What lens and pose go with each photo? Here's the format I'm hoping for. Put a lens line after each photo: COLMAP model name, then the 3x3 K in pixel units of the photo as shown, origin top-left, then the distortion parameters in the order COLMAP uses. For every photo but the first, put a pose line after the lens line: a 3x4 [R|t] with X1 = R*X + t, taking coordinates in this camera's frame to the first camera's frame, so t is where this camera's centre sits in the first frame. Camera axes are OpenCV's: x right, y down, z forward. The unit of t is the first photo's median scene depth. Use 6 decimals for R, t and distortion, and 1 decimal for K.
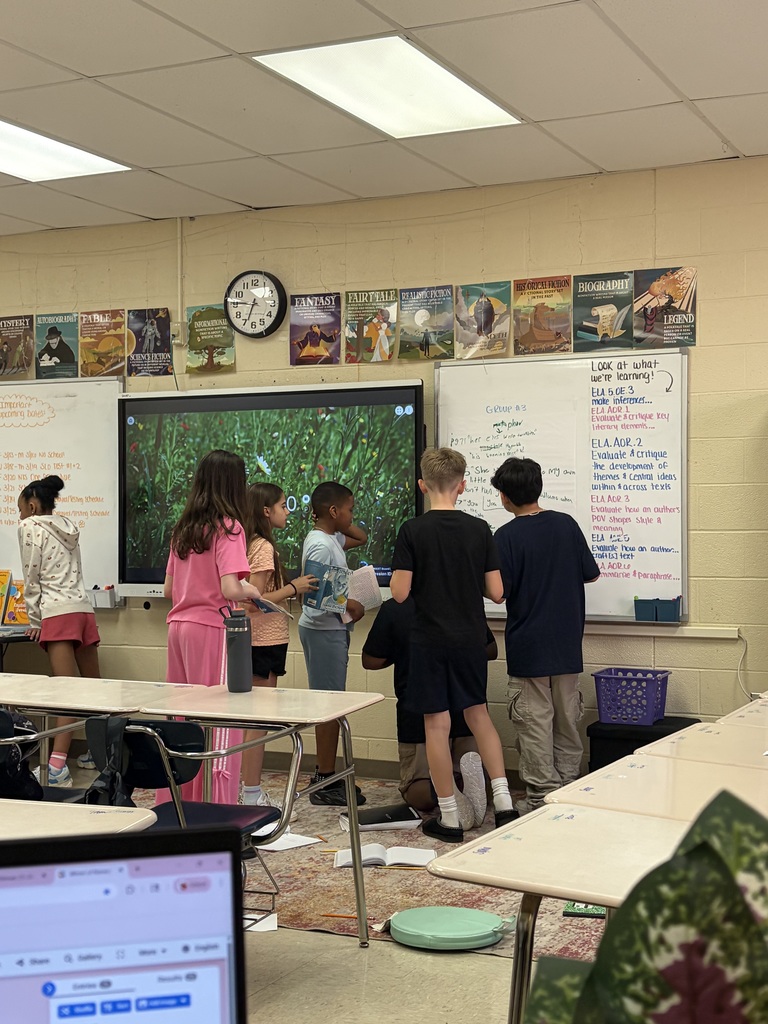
lens RADIAL K [[1487.7, 0, 374.2], [0, 1487.7, 526.8], [0, 0, 1]] dist [0.144542, 0.000000]
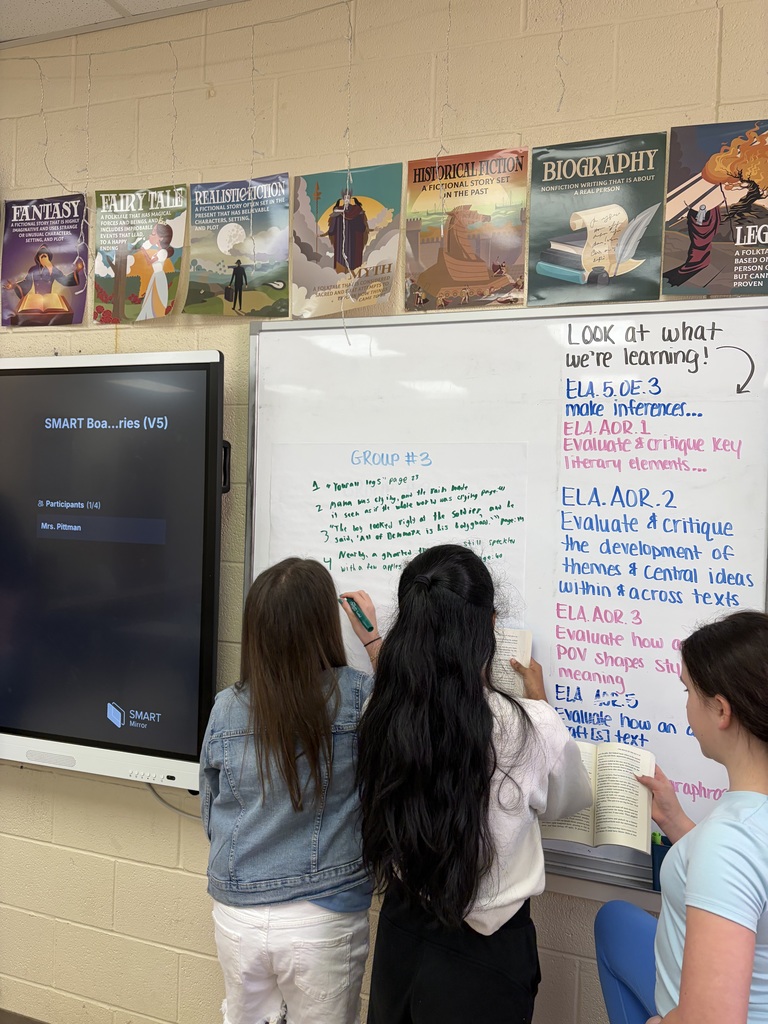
lens RADIAL K [[773.7, 0, 387.3], [0, 773.7, 510.7], [0, 0, 1]] dist [0.048338, -0.046037]
pose [[0.992394, 0.032139, 0.118836, 0.060758], [-0.033998, 0.999329, 0.013655, -0.052793], [-0.118318, -0.017591, 0.992820, 0.761895]]
